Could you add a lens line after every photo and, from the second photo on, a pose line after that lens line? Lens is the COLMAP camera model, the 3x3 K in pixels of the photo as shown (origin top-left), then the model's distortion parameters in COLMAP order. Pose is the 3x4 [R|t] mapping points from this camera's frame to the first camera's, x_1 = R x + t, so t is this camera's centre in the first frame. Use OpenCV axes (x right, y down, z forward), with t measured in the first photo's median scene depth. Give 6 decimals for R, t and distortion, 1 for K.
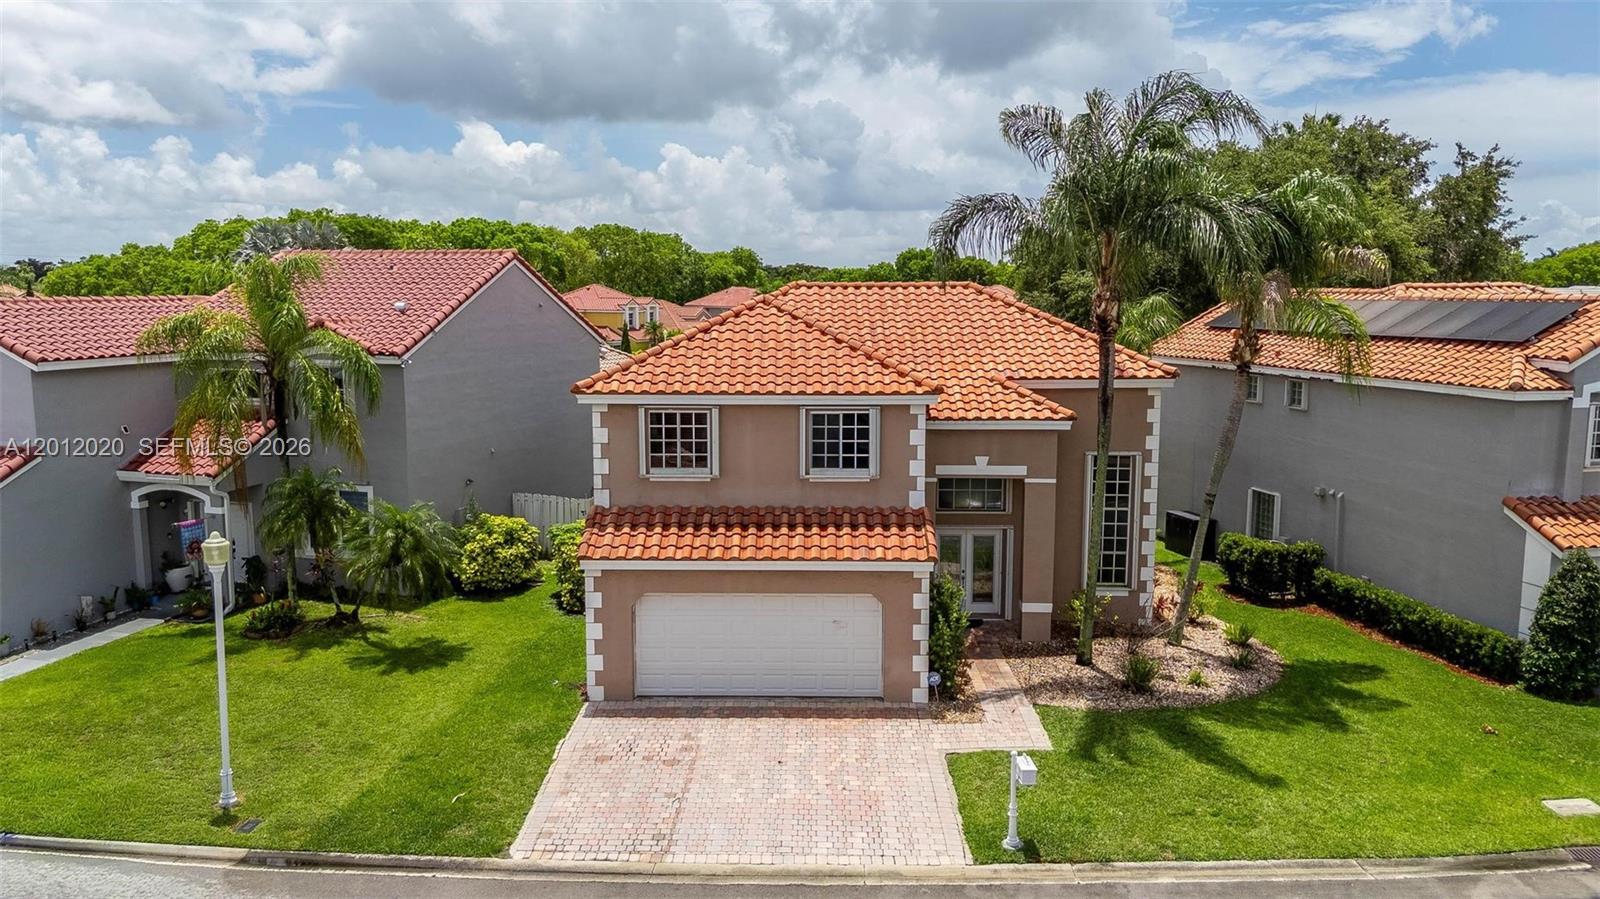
lens RADIAL K [[1189.7, 0, 799.9], [0, 1189.7, 444.5], [0, 0, 1]] dist [0.082217, -0.096803]
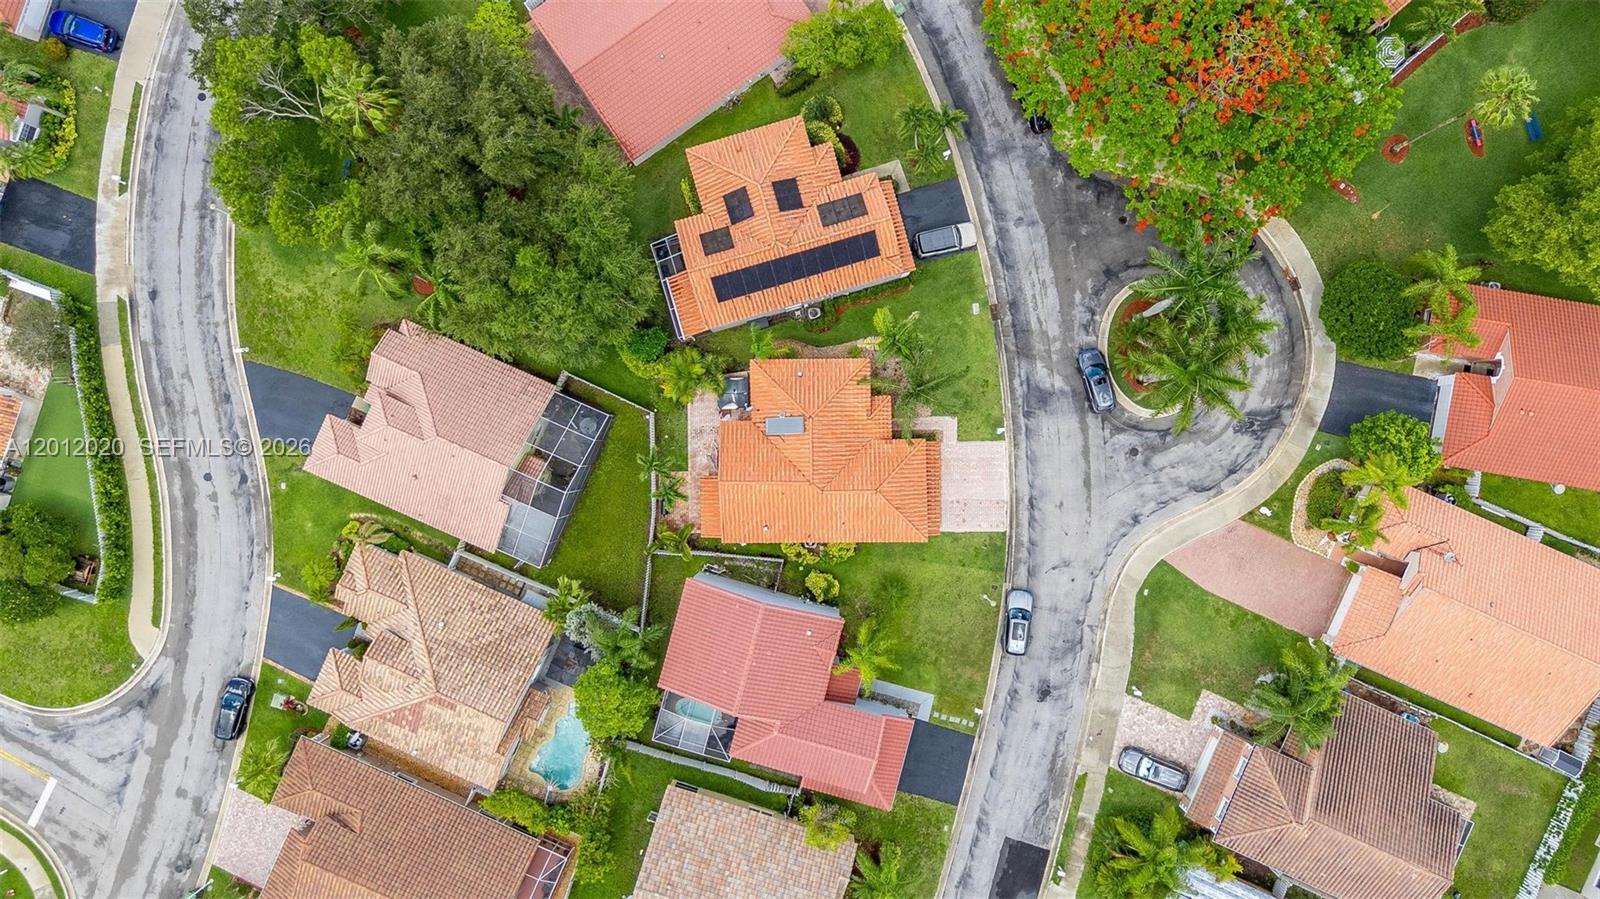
lens RADIAL K [[1179.2, 0, 803.6], [0, 1179.2, 451.9], [0, 0, 1]] dist [0.074934, -0.081421]
pose [[-0.021790, -0.999731, -0.007976, 0.116494], [0.151973, -0.011198, 0.988321, -3.610488], [-0.988144, 0.020324, 0.152176, 0.822115]]
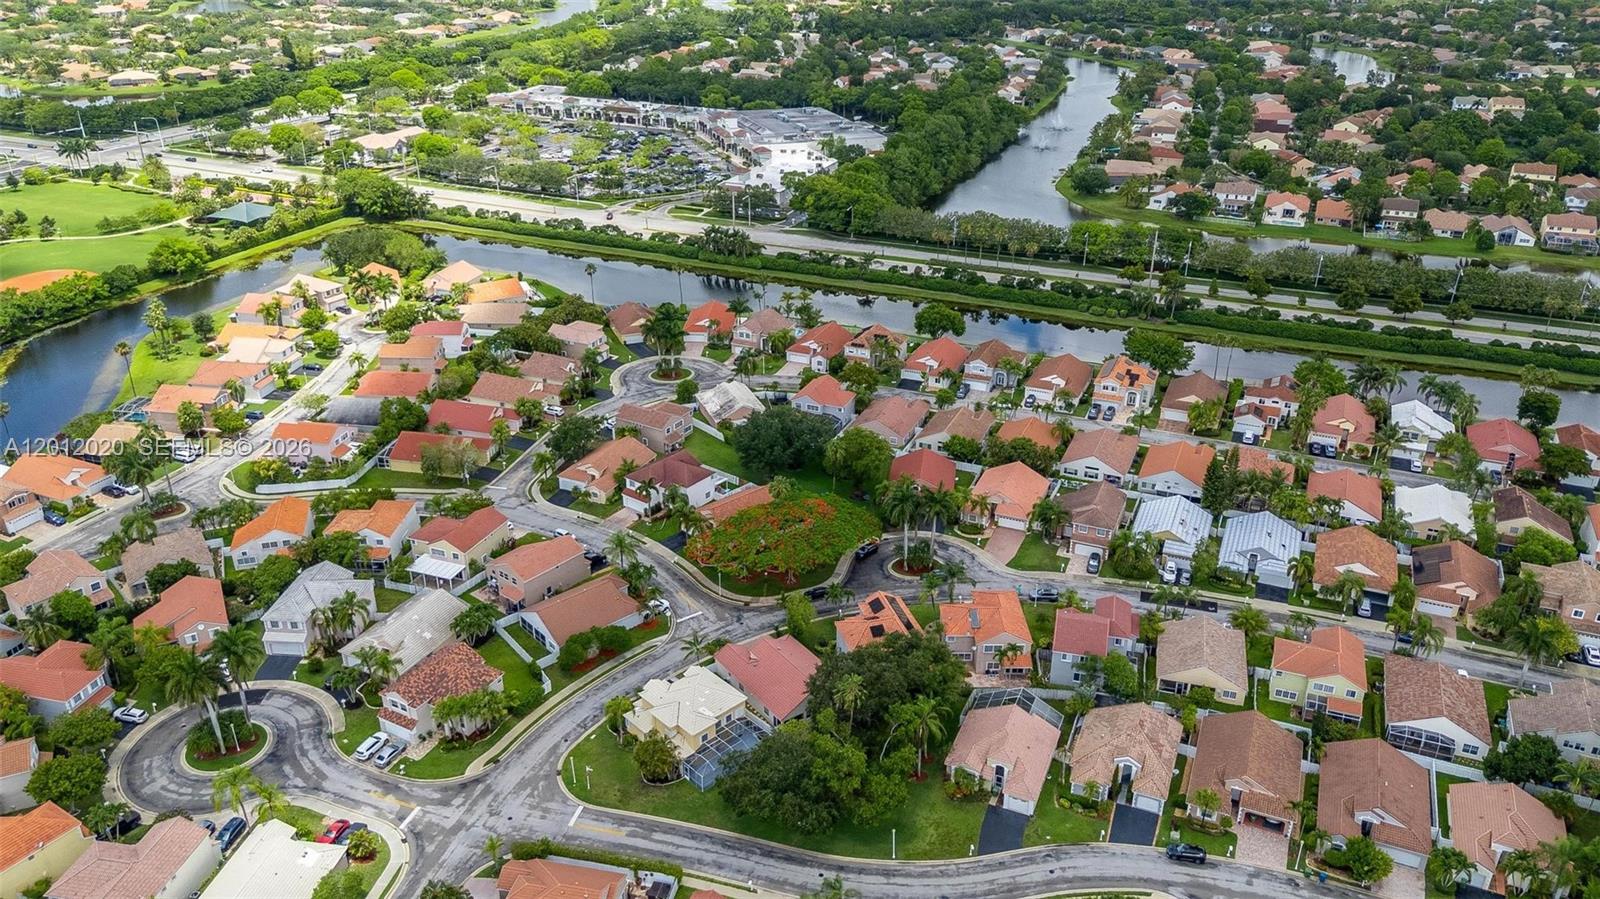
lens RADIAL K [[1179.2, 0, 803.6], [0, 1179.2, 451.9], [0, 0, 1]] dist [0.074934, -0.081421]
pose [[-0.999492, 0.016895, -0.027022, 1.496227], [-0.001102, 0.829084, 0.559122, -5.471351], [0.031849, 0.558868, -0.828645, 7.265896]]
